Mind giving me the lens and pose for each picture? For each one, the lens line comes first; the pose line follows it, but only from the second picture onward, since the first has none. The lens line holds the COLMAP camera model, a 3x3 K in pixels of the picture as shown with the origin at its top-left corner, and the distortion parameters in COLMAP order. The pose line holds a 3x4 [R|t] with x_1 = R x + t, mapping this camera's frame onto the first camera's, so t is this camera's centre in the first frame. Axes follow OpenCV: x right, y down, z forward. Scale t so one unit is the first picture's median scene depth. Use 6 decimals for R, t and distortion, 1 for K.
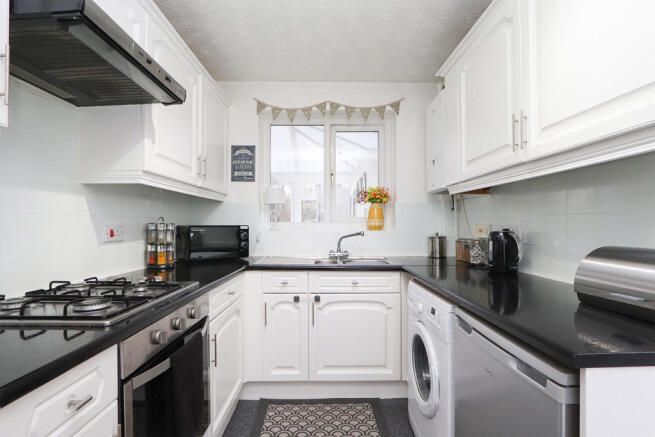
lens RADIAL K [[313.9, 0, 327.5], [0, 313.9, 218.5], [0, 0, 1]] dist [-0.000512, 0.000031]
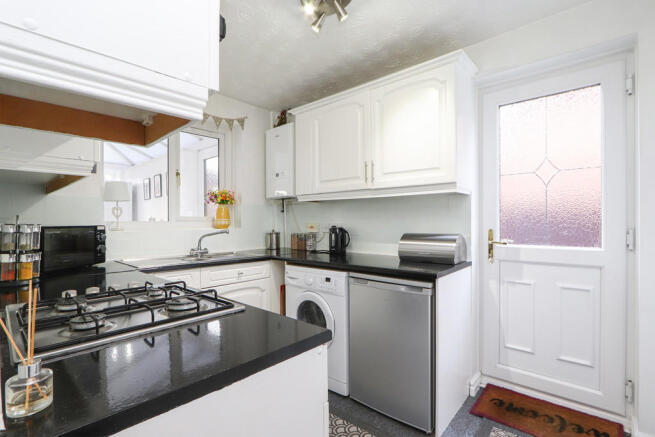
lens RADIAL K [[305.7, 0, 327.5], [0, 305.7, 218.5], [0, 0, 1]] dist [-0.003670, -0.000138]
pose [[0.673395, 0.005486, 0.739263, -0.462065], [-0.009271, 0.999956, 0.001025, -0.003644], [-0.739225, -0.007544, 0.673416, -0.005418]]
